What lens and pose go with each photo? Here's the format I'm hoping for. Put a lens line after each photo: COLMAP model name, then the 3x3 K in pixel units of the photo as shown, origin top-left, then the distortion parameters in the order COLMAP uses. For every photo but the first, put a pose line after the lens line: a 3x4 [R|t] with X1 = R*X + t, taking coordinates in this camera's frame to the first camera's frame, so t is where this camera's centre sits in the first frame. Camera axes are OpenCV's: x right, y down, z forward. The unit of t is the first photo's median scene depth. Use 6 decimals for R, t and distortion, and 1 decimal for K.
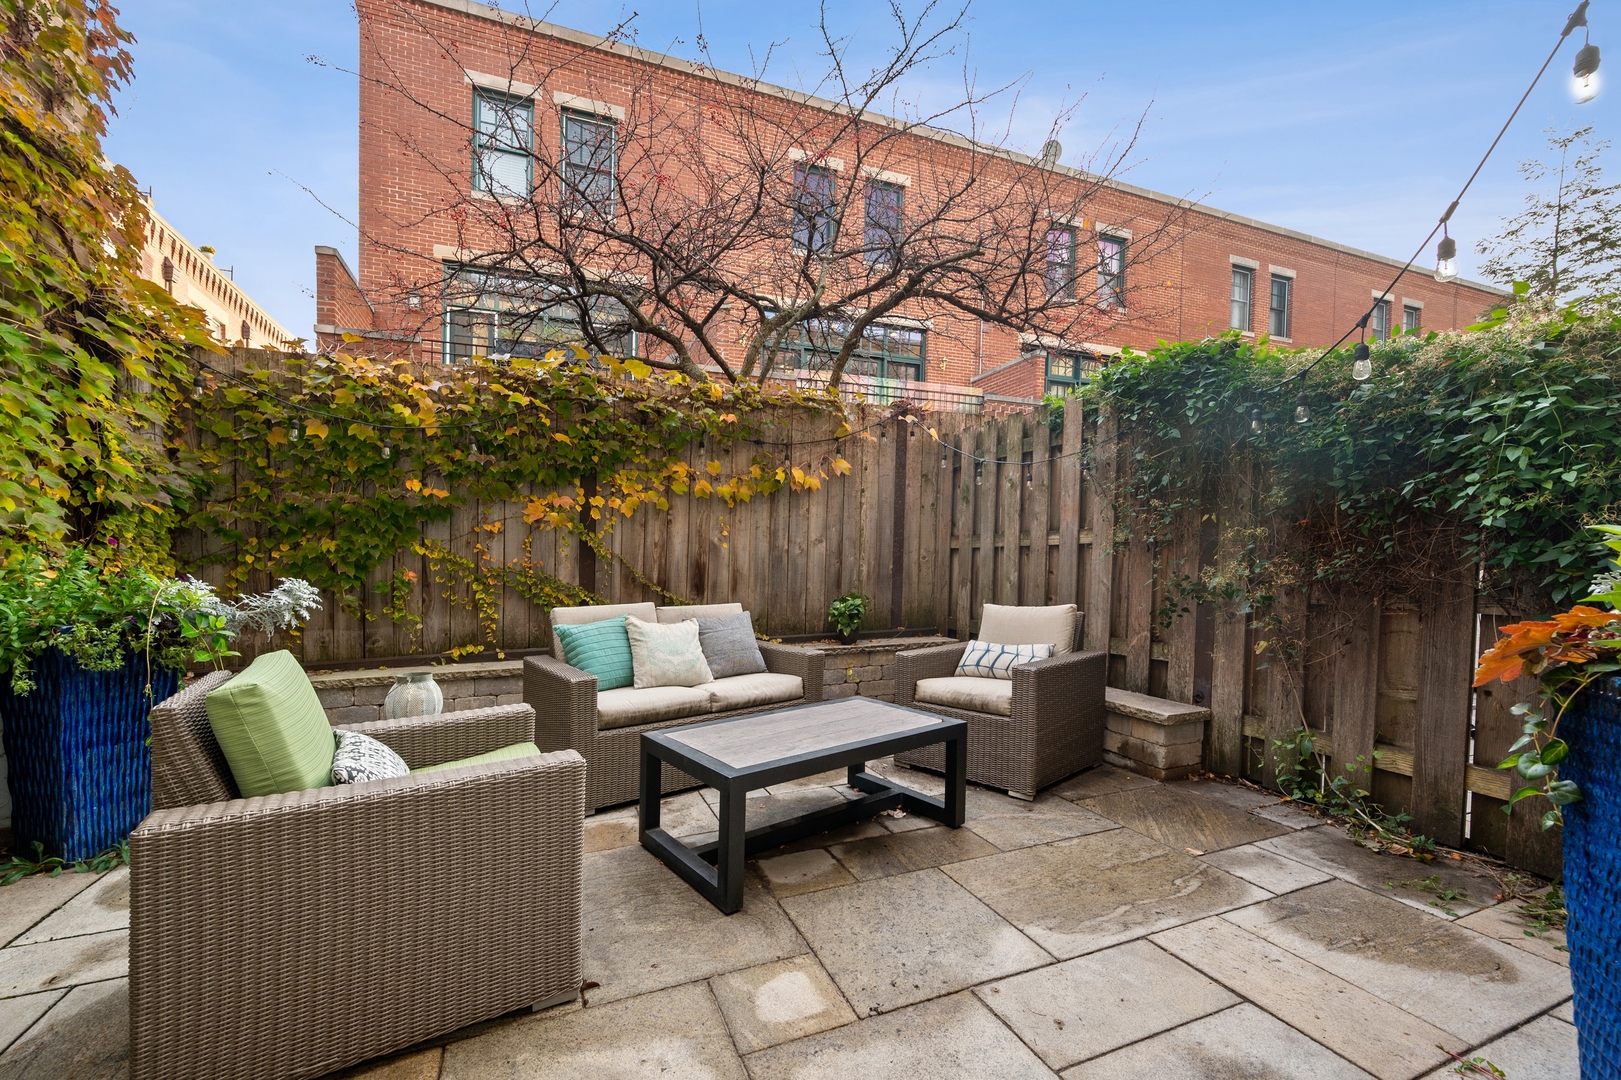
lens RADIAL K [[650.4, 0, 810.8], [0, 650.4, 588.1], [0, 0, 1]] dist [-0.000658, -0.000154]
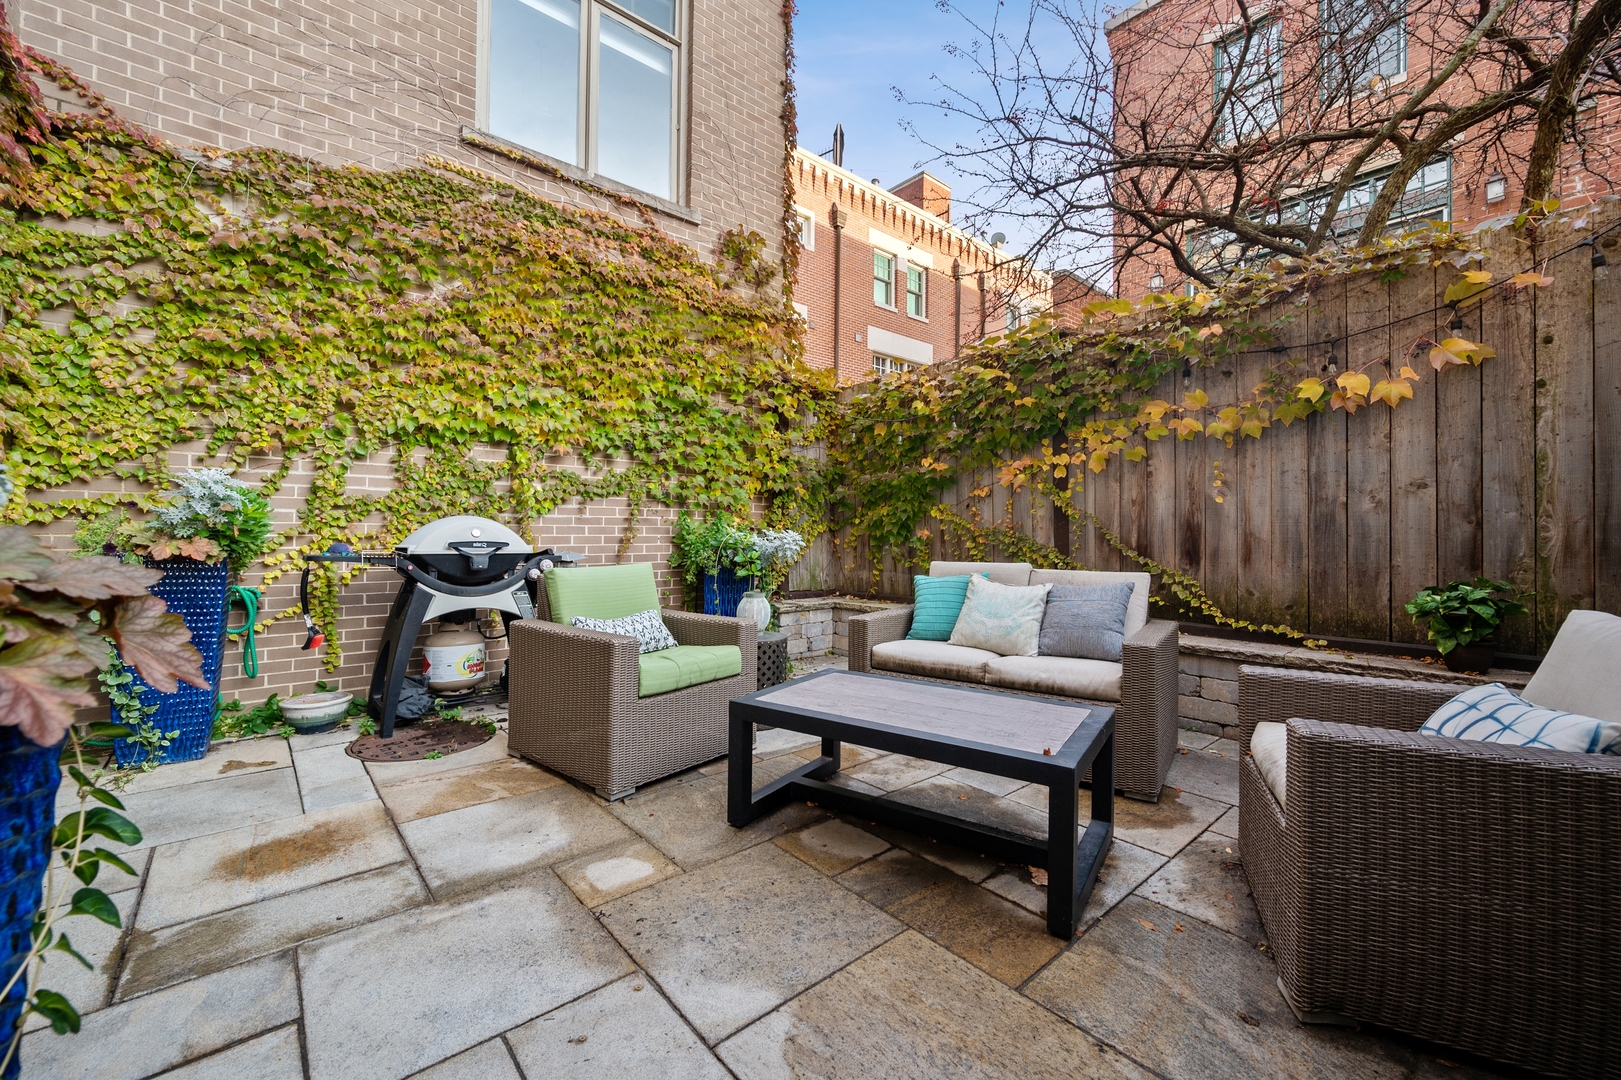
lens RADIAL K [[650.4, 0, 814.0], [0, 650.4, 525.6], [0, 0, 1]] dist [-0.000658, -0.000154]
pose [[0.321759, -0.004645, -0.946810, 0.448619], [-0.048823, 0.998576, -0.021491, 0.002637], [0.945562, 0.053141, 0.321074, 0.343531]]
